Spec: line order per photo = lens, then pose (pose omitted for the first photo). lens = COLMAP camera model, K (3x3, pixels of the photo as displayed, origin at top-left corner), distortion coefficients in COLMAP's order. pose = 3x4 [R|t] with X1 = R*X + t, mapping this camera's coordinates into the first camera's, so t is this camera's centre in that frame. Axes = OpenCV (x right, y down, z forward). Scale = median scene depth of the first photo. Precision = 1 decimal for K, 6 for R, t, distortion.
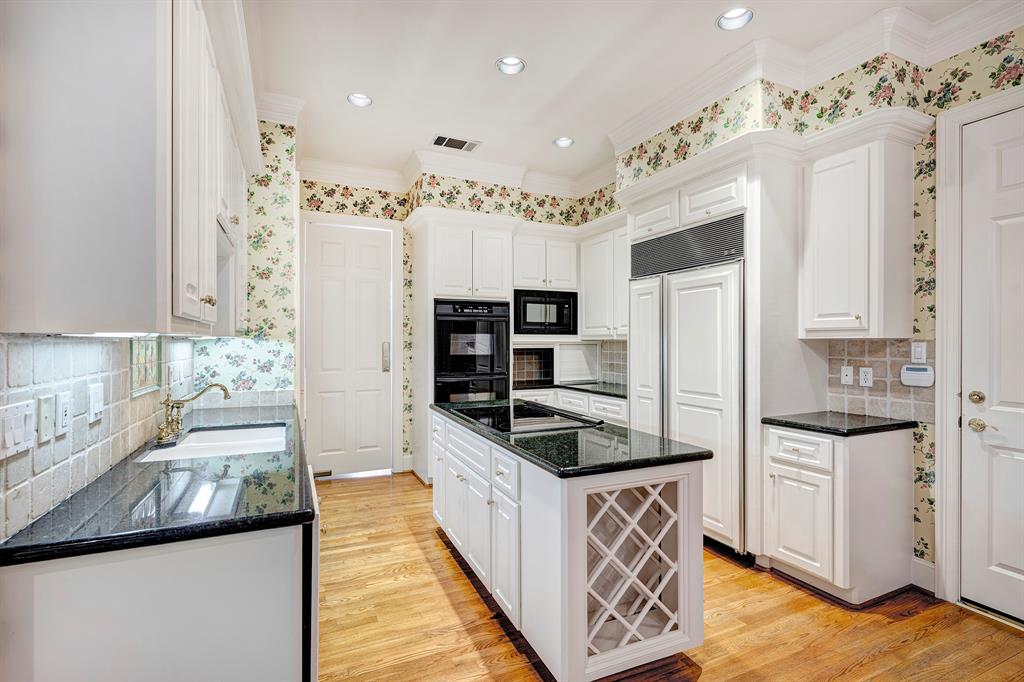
lens RADIAL K [[492.3, 0, 509.1], [0, 492.3, 342.2], [0, 0, 1]] dist [0.006249, -0.000711]
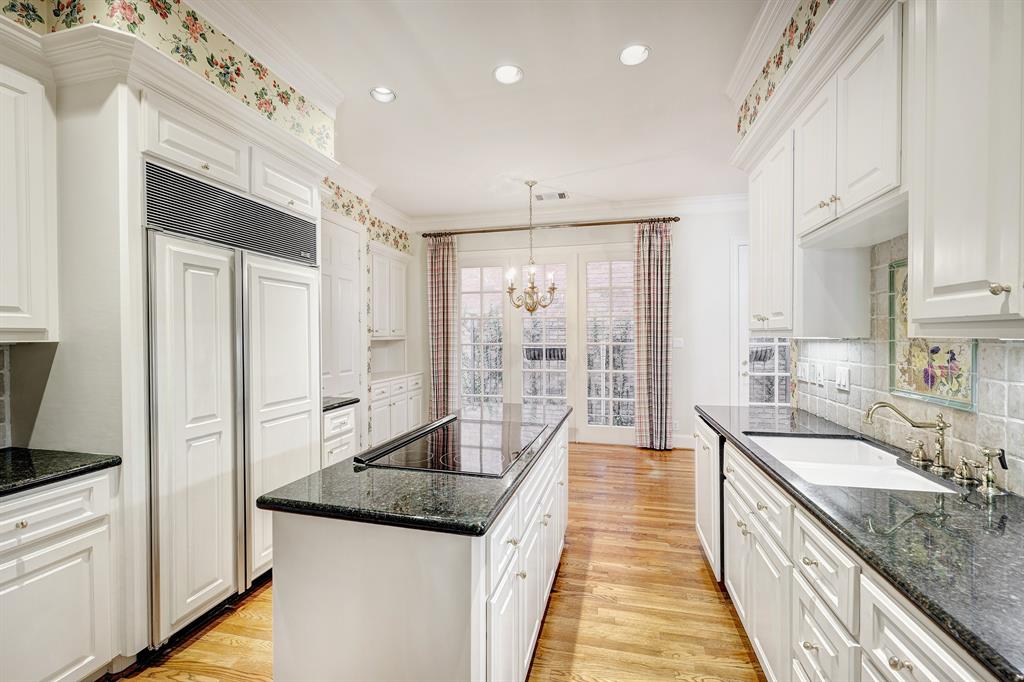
lens RADIAL K [[438.6, 0, 505.7], [0, 438.6, 342.5], [0, 0, 1]] dist [0.003083, 0.000296]
pose [[-0.788079, -0.006401, 0.615541, -0.480888], [0.003561, 0.999882, 0.014956, -0.014755], [-0.615564, 0.013978, -0.787963, 1.605327]]
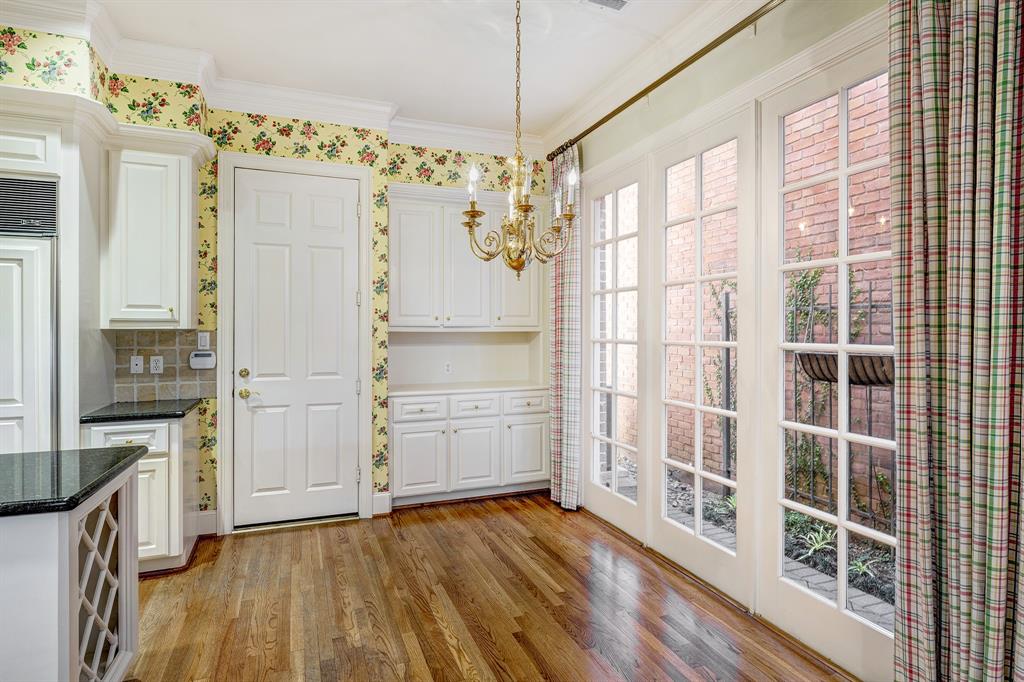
lens RADIAL K [[550.2, 0, 510.6], [0, 550.2, 335.7], [0, 0, 1]] dist [-0.001441, -0.000029]
pose [[0.049336, -0.009127, 0.998741, -0.466289], [0.004081, 0.999952, 0.008936, -0.000533], [-0.998774, 0.003635, 0.049371, 0.181429]]
